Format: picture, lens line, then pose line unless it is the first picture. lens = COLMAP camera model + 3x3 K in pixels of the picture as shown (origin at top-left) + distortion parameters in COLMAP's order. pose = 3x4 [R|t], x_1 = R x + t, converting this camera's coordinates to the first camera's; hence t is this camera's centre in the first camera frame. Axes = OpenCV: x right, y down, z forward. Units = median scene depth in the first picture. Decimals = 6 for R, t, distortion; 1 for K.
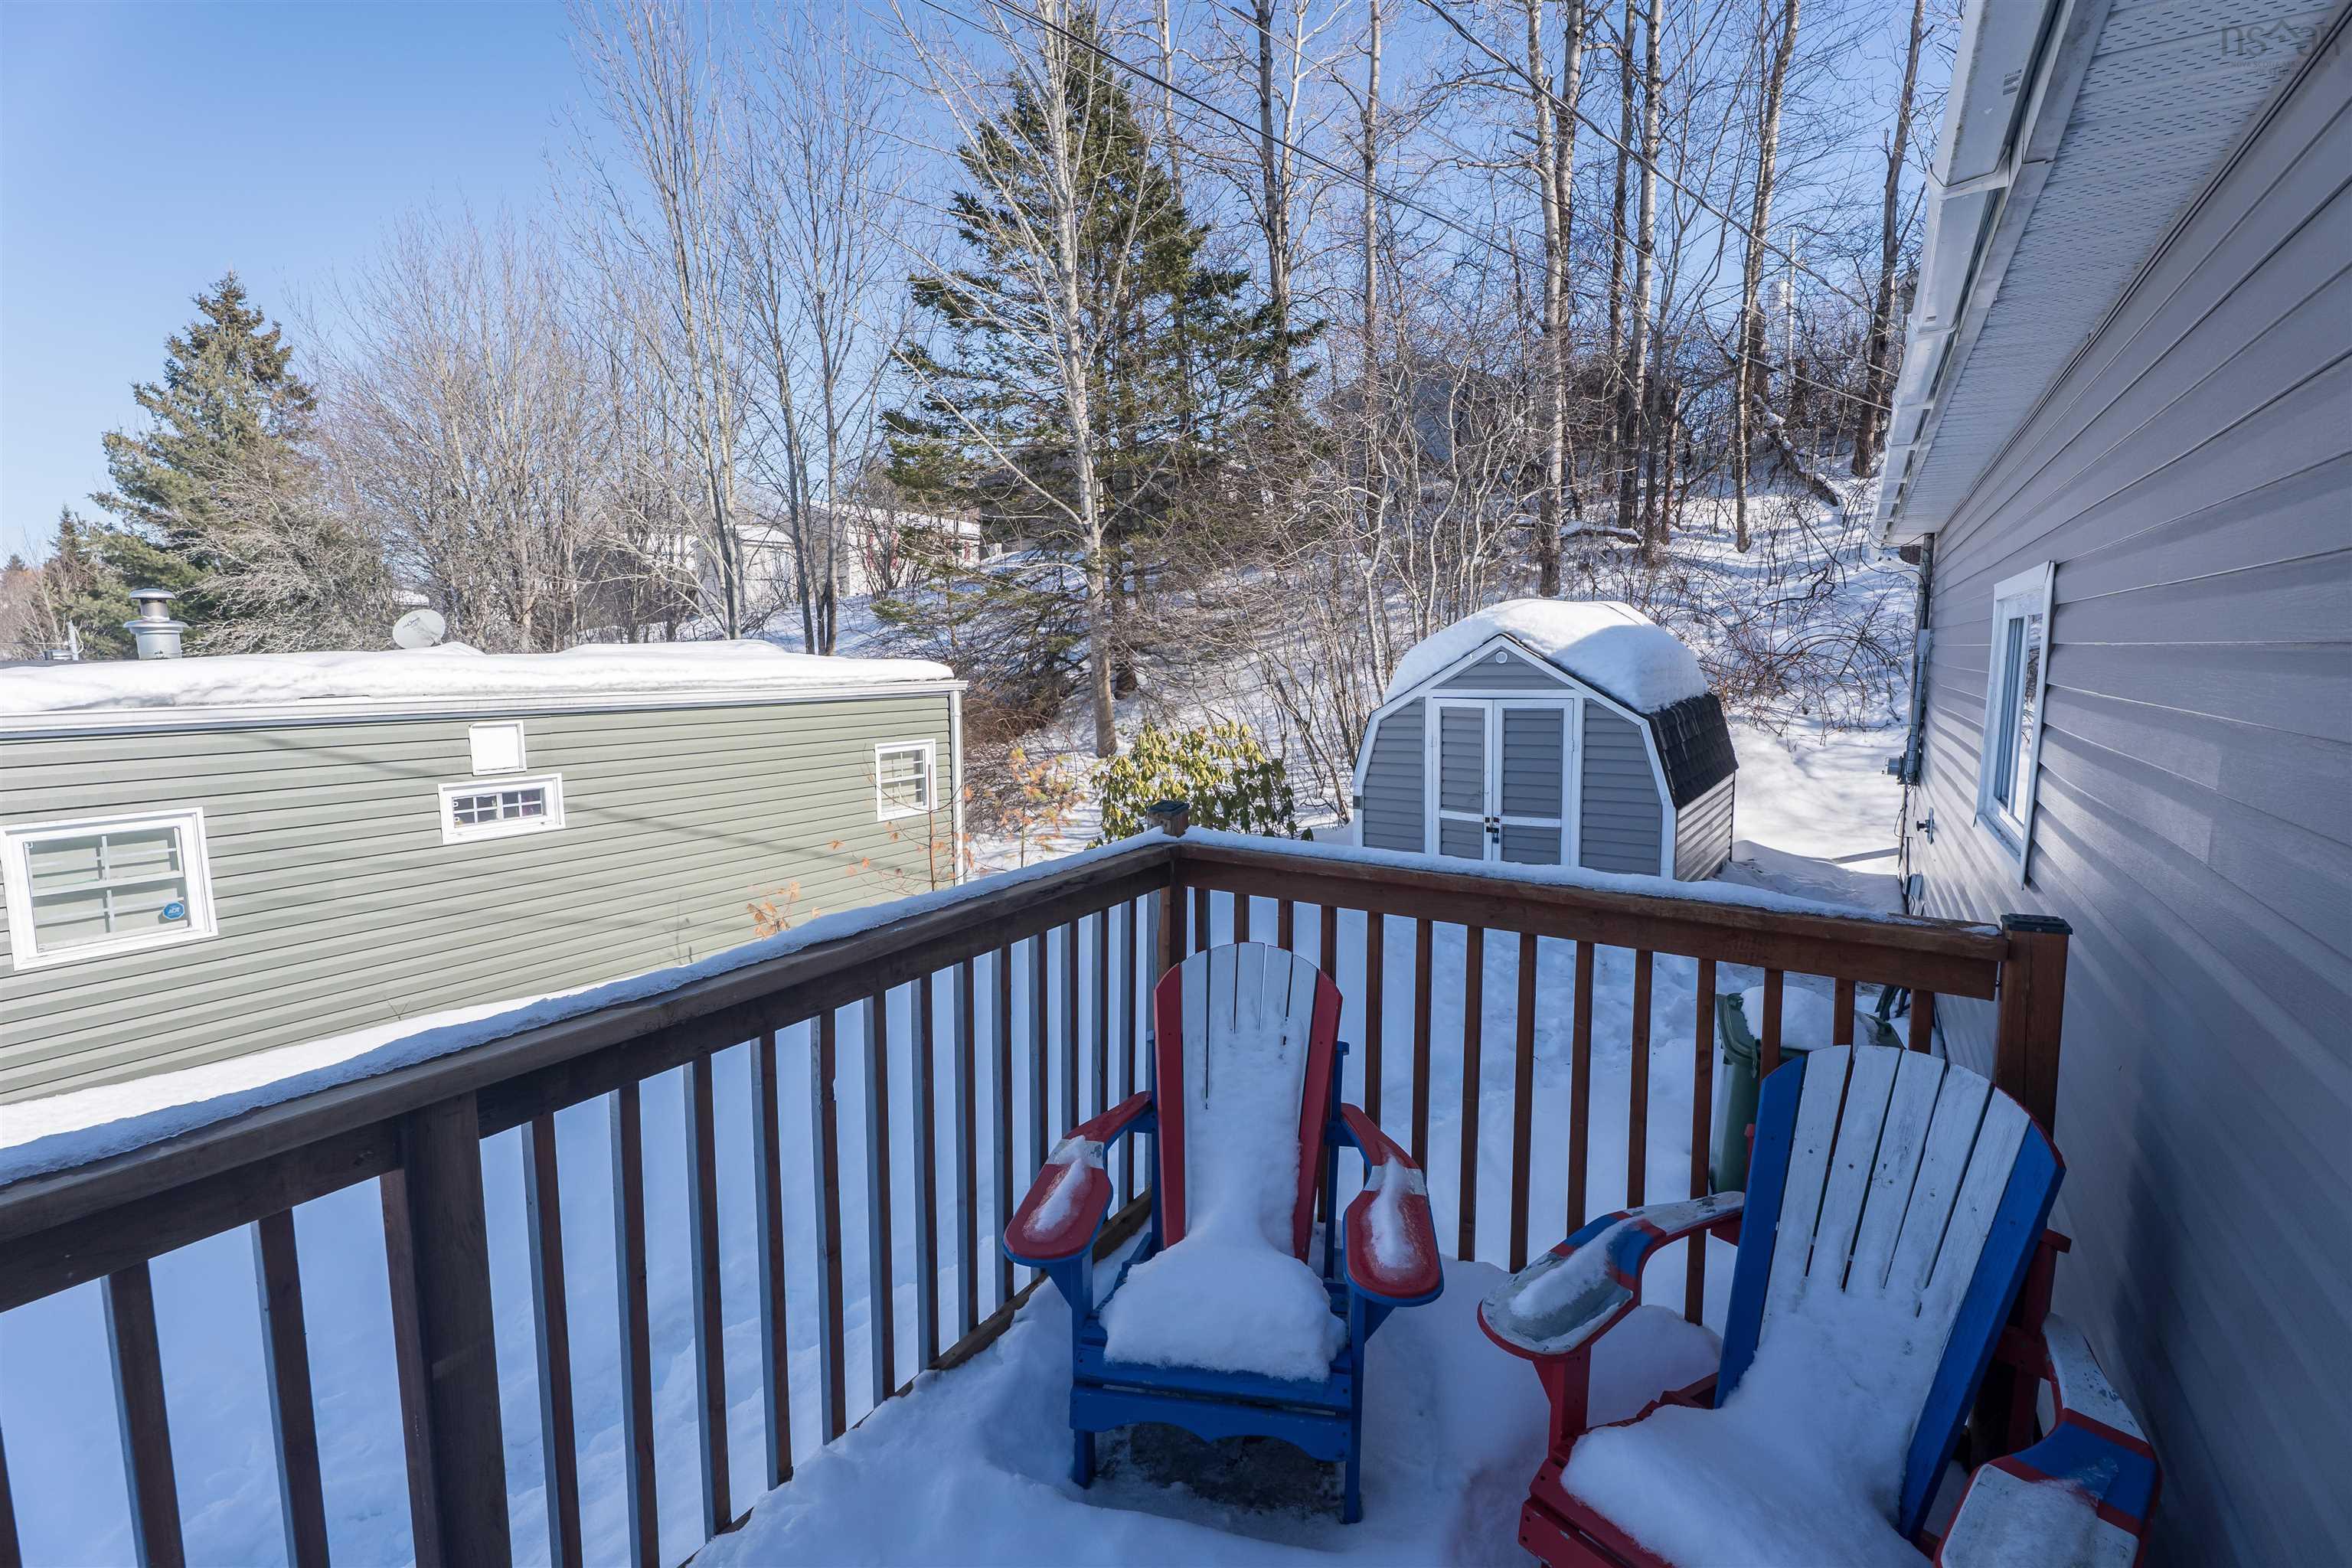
lens RADIAL K [[1060.3, 0, 1154.3], [0, 1060.3, 780.1], [0, 0, 1]] dist [0.008167, 0.000005]
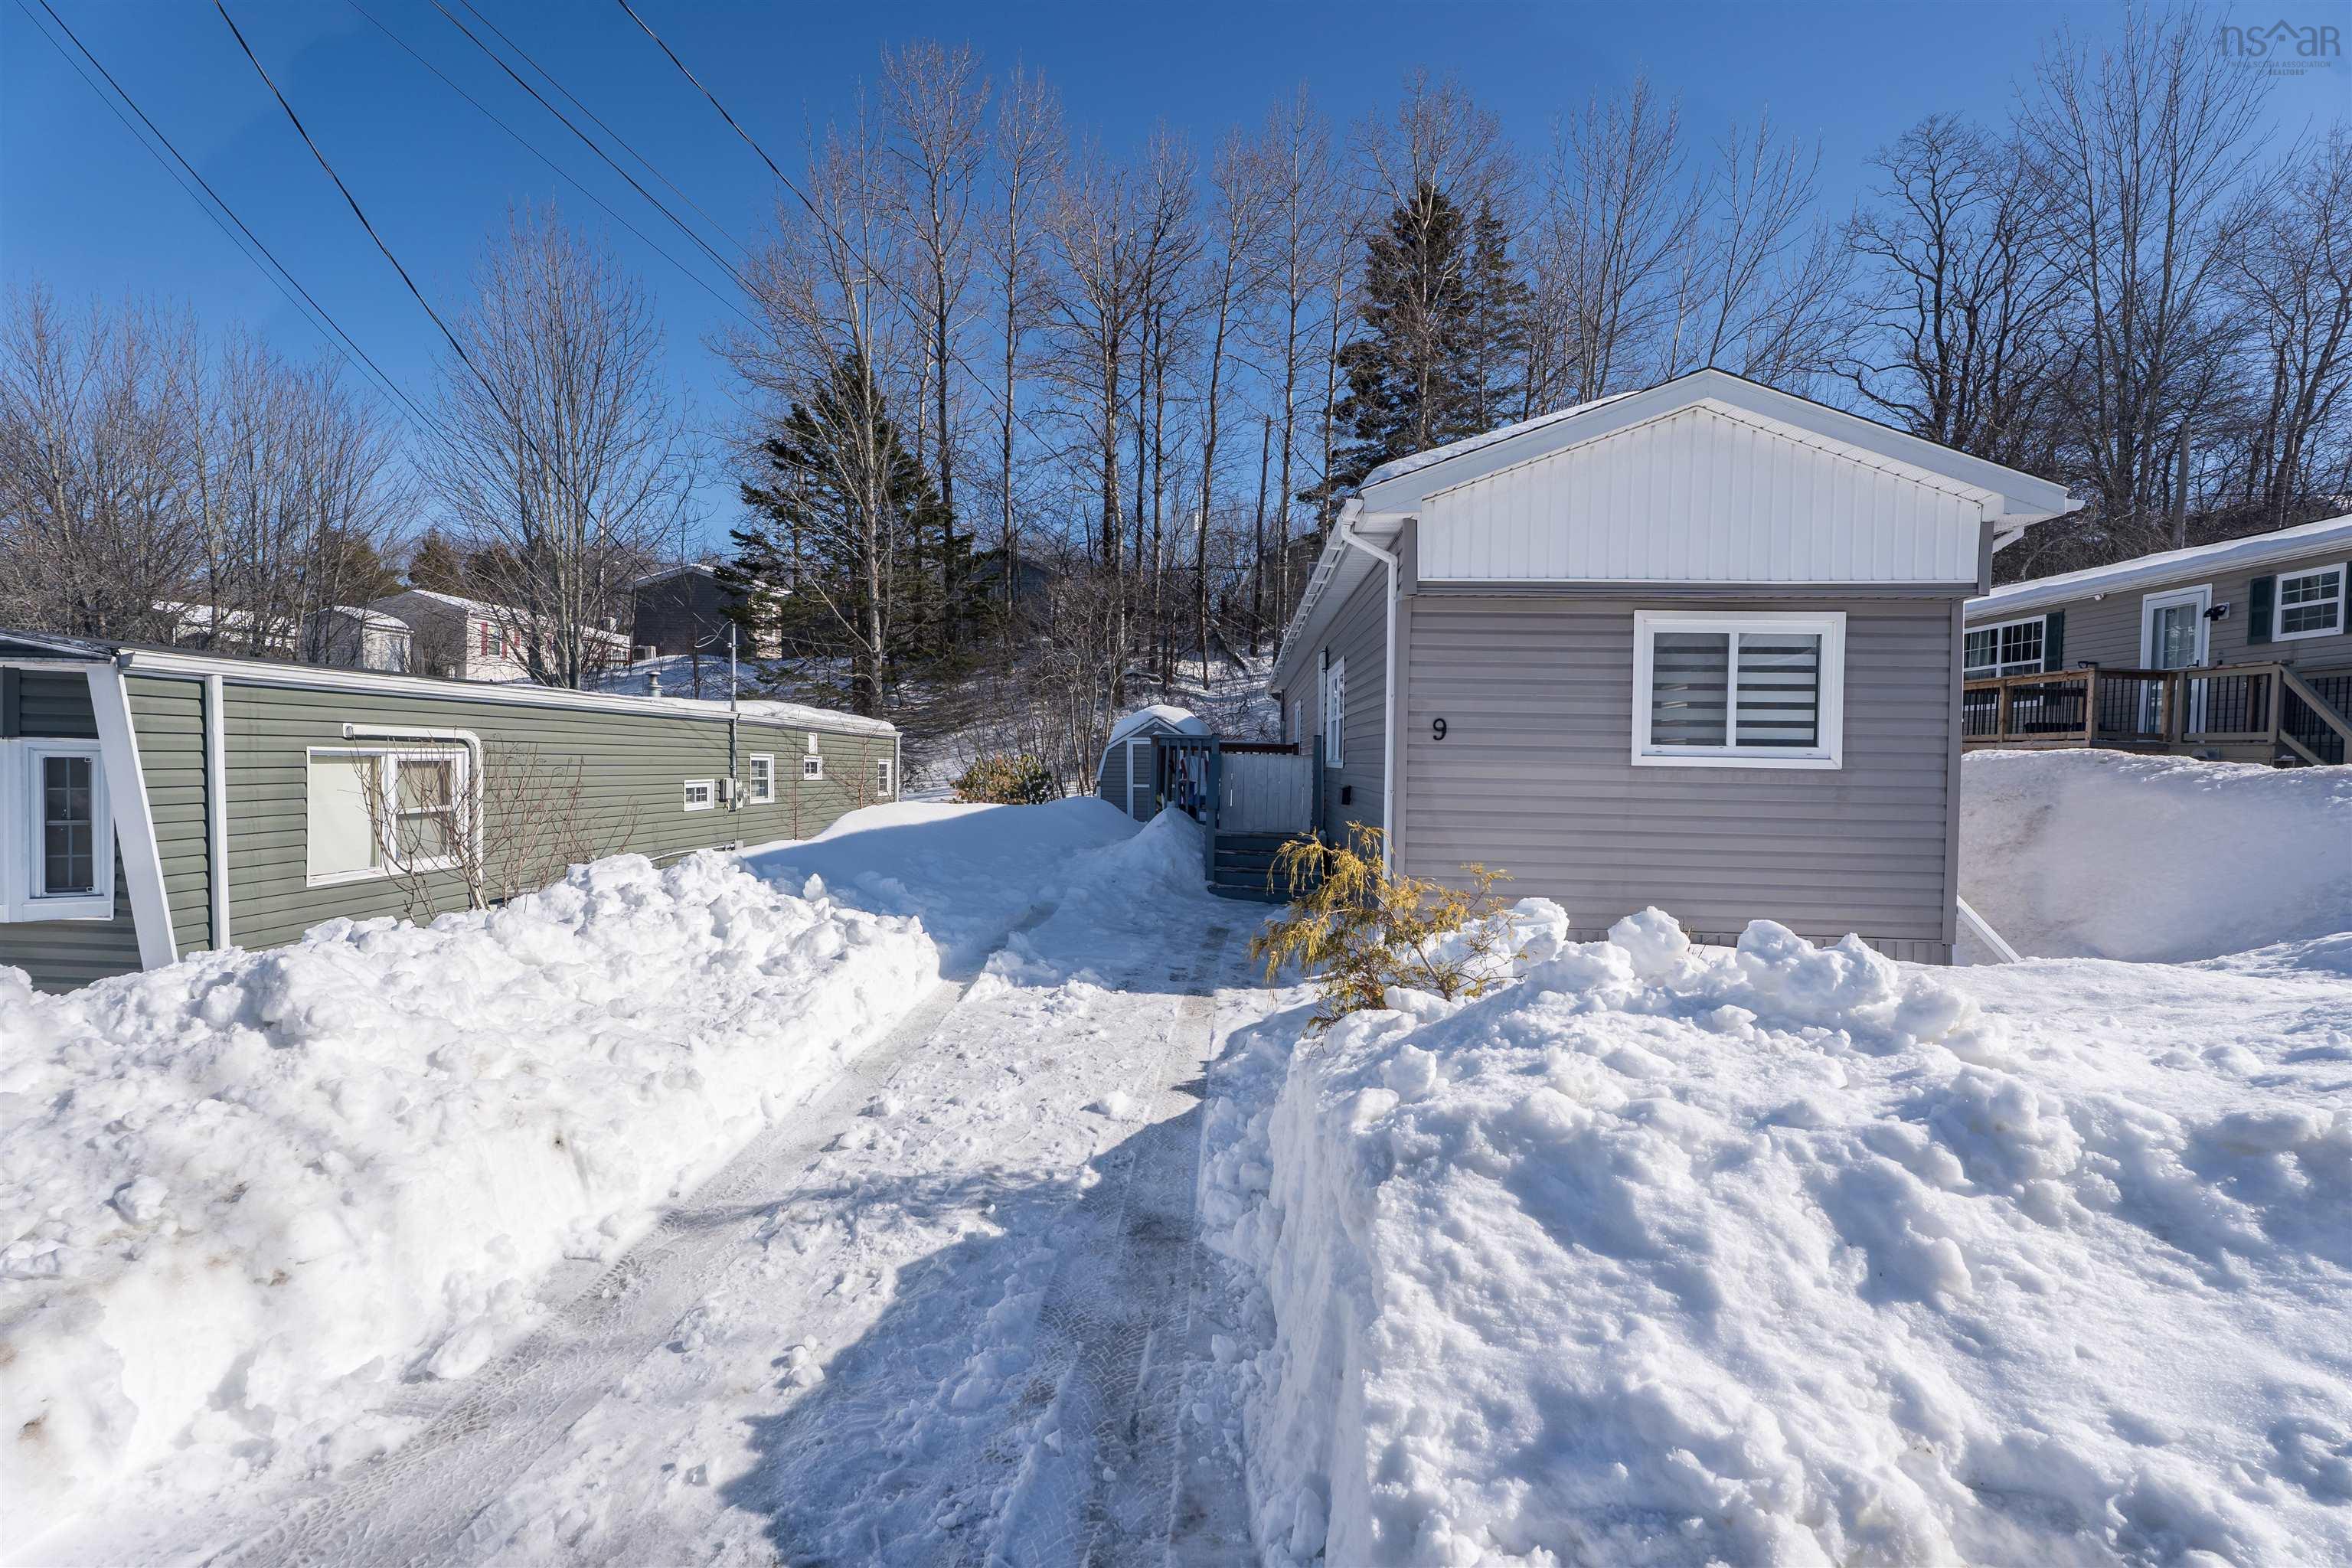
lens RADIAL K [[1065.9, 0, 1162.0], [0, 1065.9, 783.7], [0, 0, 1]] dist [0.007378, -0.000464]
pose [[0.872365, 0.011922, 0.488709, -0.624371], [0.037928, 0.995039, -0.091977, 0.178968], [-0.487381, 0.098774, 0.867585, -0.852342]]
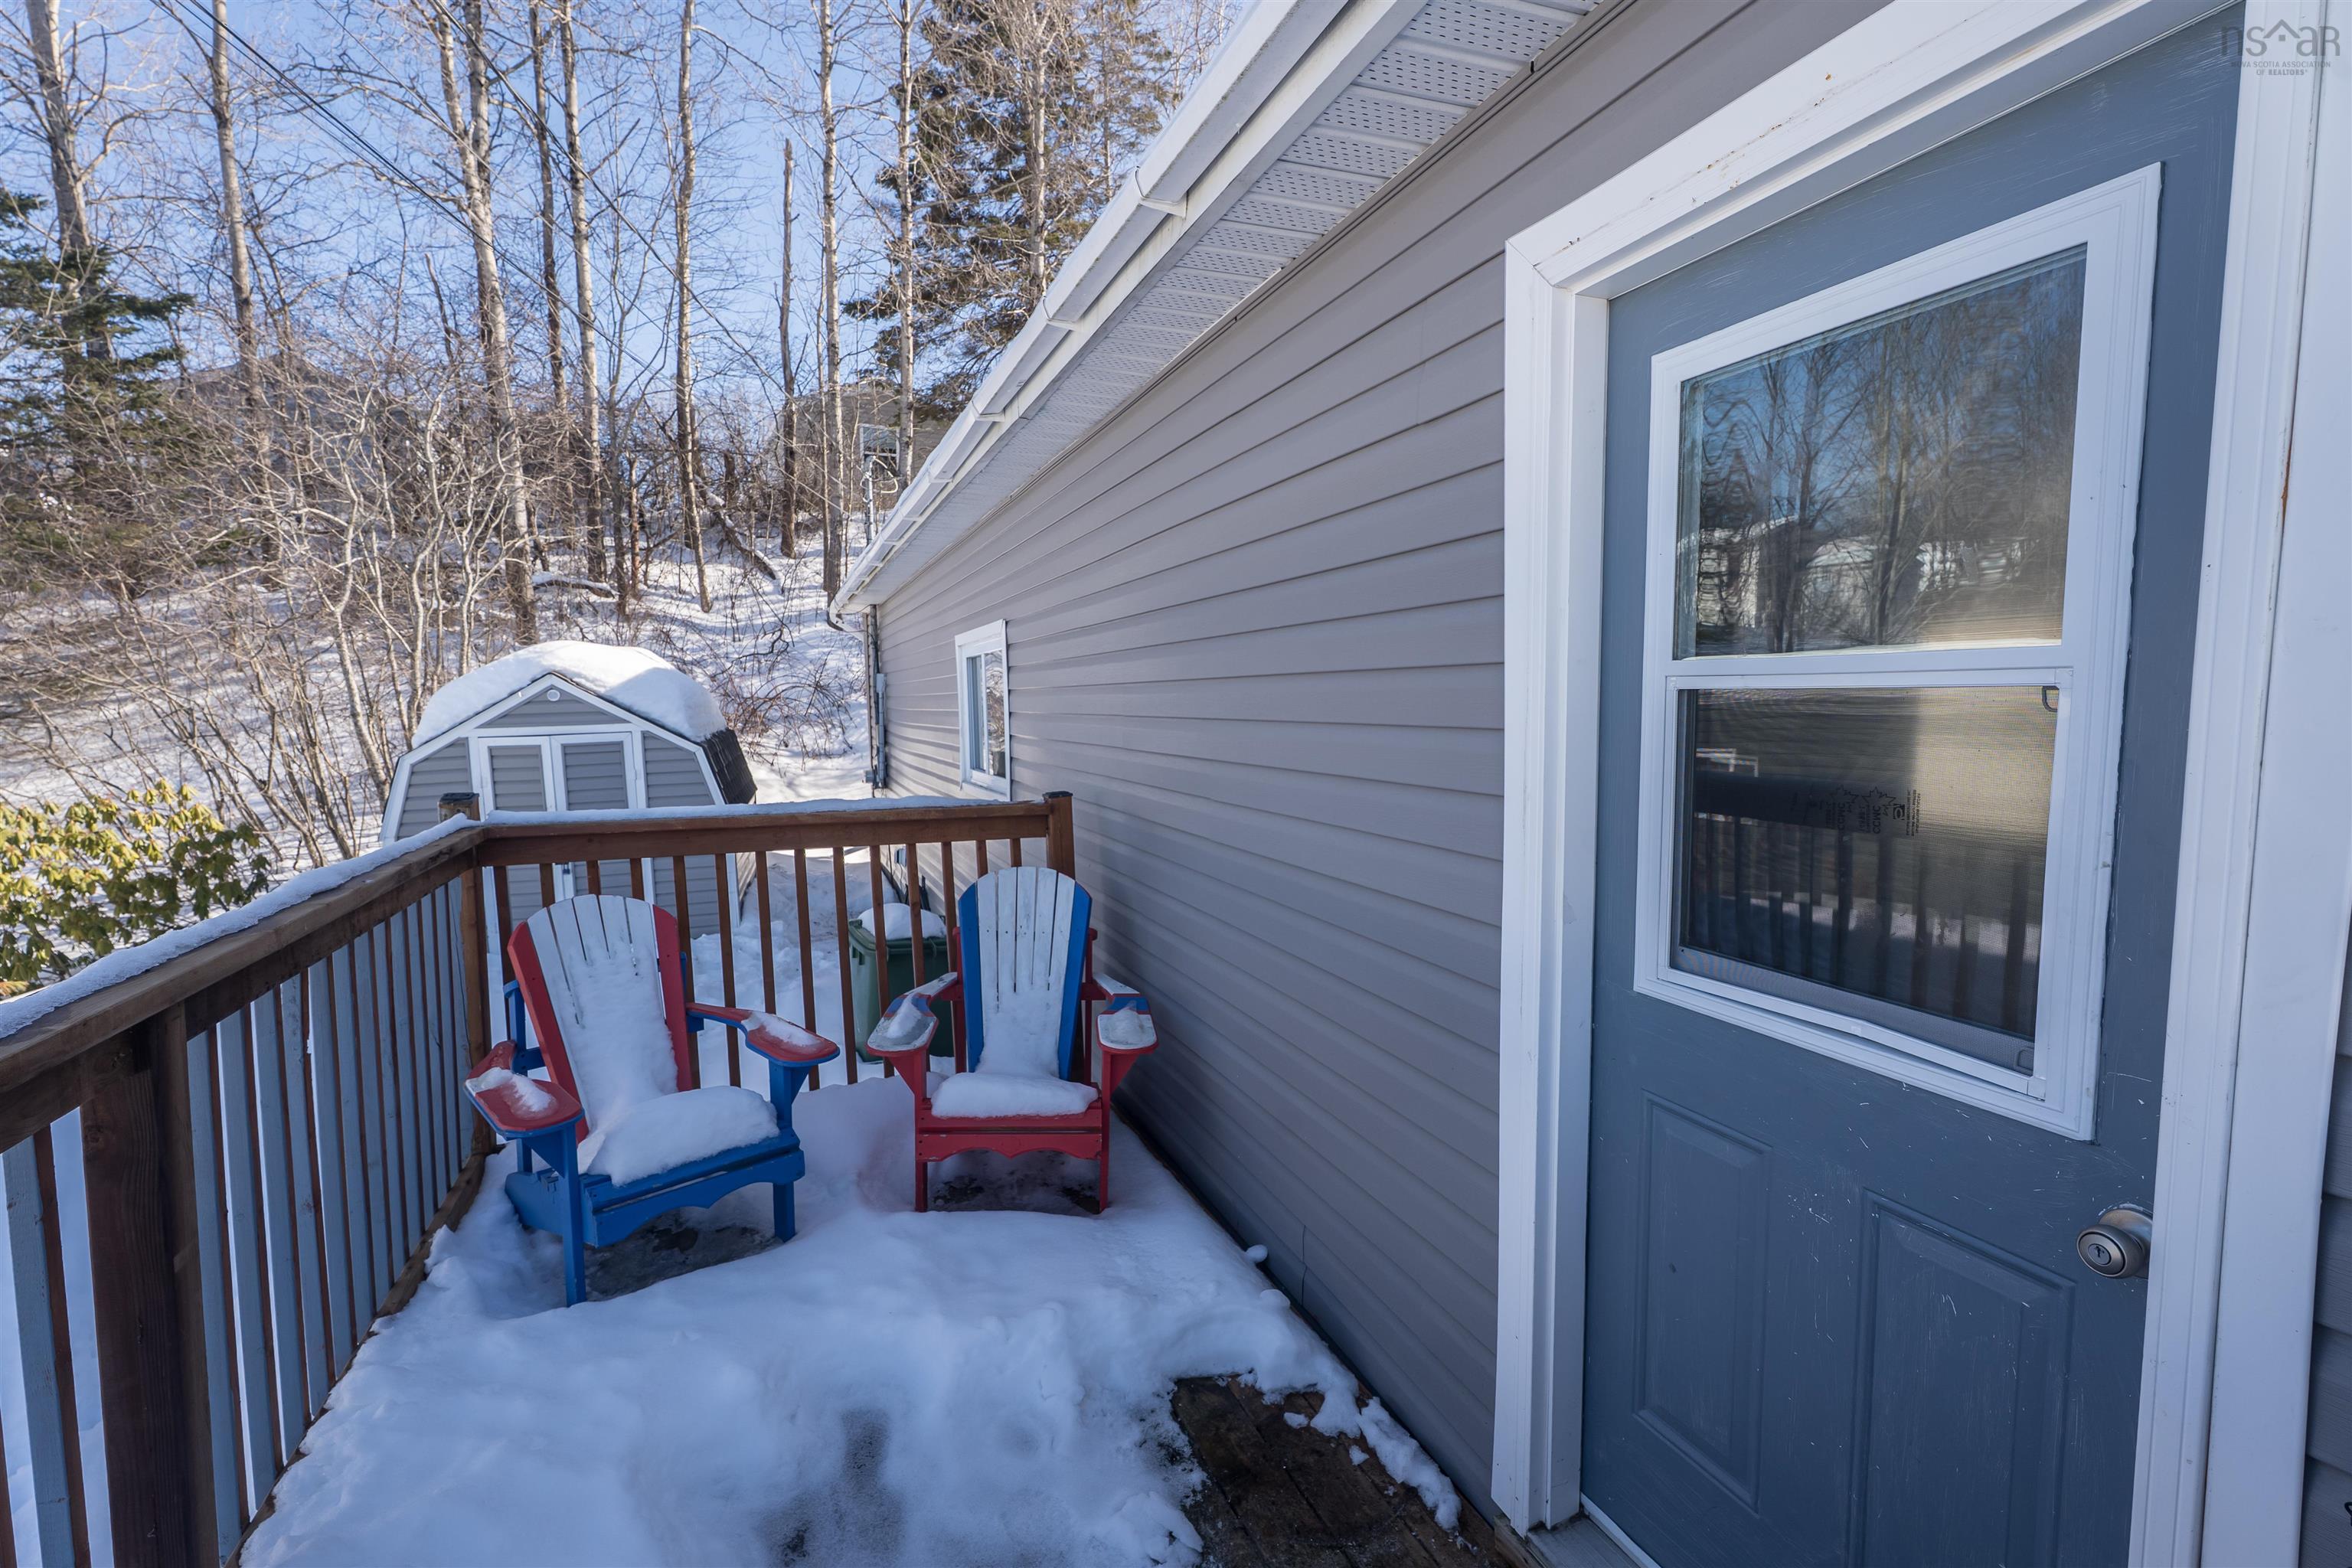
lens RADIAL K [[1054.3, 0, 1161.0], [0, 1054.3, 784.1], [0, 0, 1]] dist [0.003220, -0.000116]
pose [[0.589264, -0.070090, 0.804894, -0.101433], [0.111162, 0.993789, 0.005157, 0.020061], [-0.800257, 0.086434, 0.593396, -0.050812]]
